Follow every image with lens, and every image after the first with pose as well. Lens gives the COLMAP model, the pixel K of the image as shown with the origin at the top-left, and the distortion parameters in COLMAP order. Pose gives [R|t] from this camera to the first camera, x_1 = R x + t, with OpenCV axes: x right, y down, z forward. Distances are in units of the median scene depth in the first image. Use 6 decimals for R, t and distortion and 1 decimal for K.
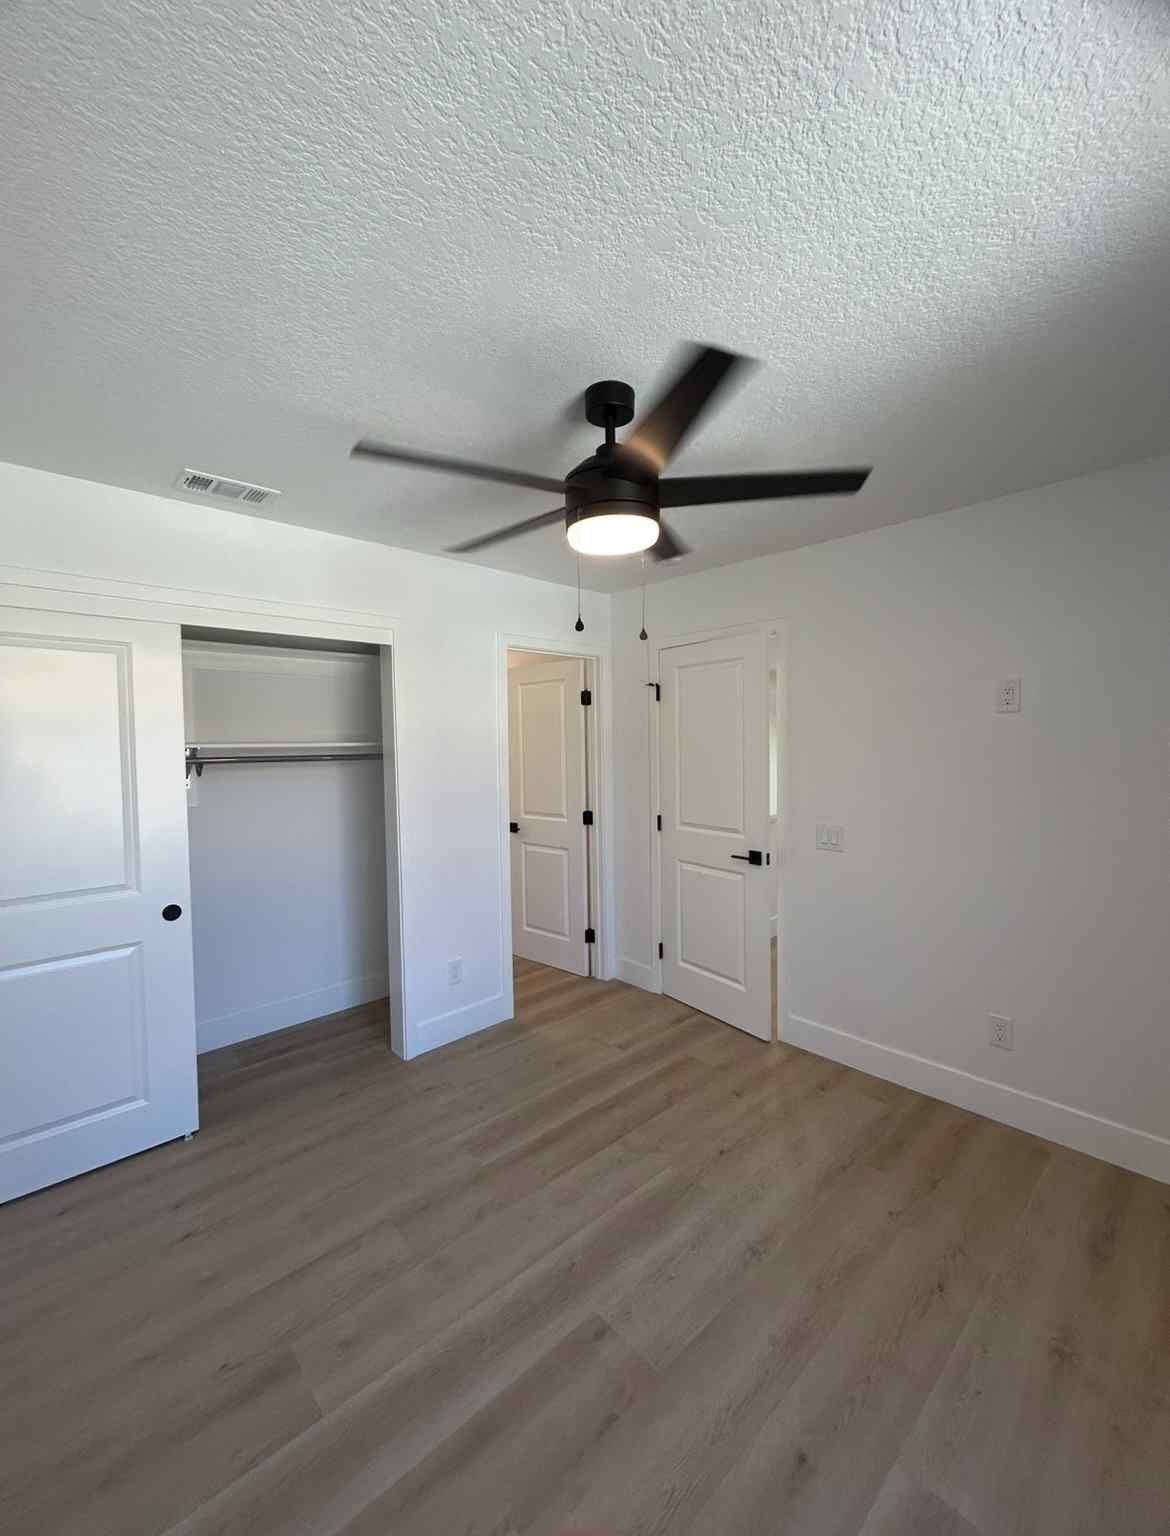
lens RADIAL K [[634.8, 0, 585.0], [0, 634.8, 768.0], [0, 0, 1]] dist [-0.000210, -0.000024]
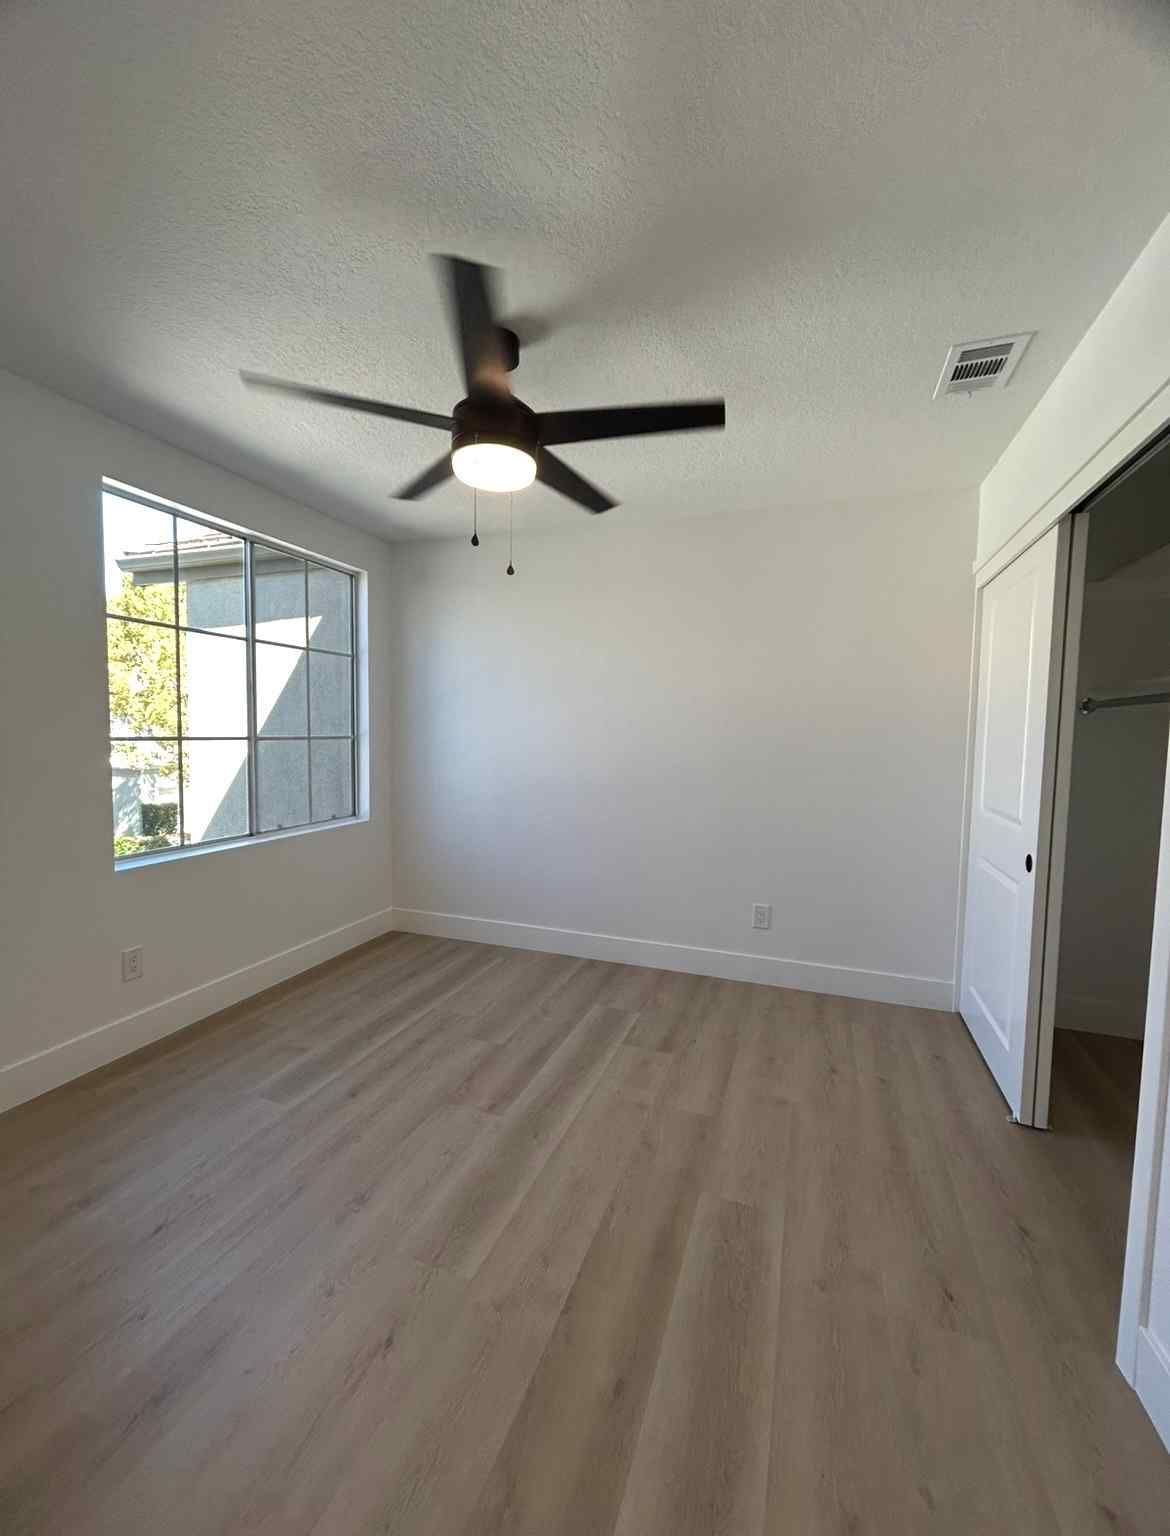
lens RADIAL K [[634.8, 0, 585.0], [0, 634.8, 768.0], [0, 0, 1]] dist [-0.000210, -0.000024]
pose [[-0.890894, 0.028657, -0.453305, 0.349937], [-0.021540, 0.994219, 0.105186, 0.020496], [0.453699, 0.103474, -0.885127, 1.769258]]
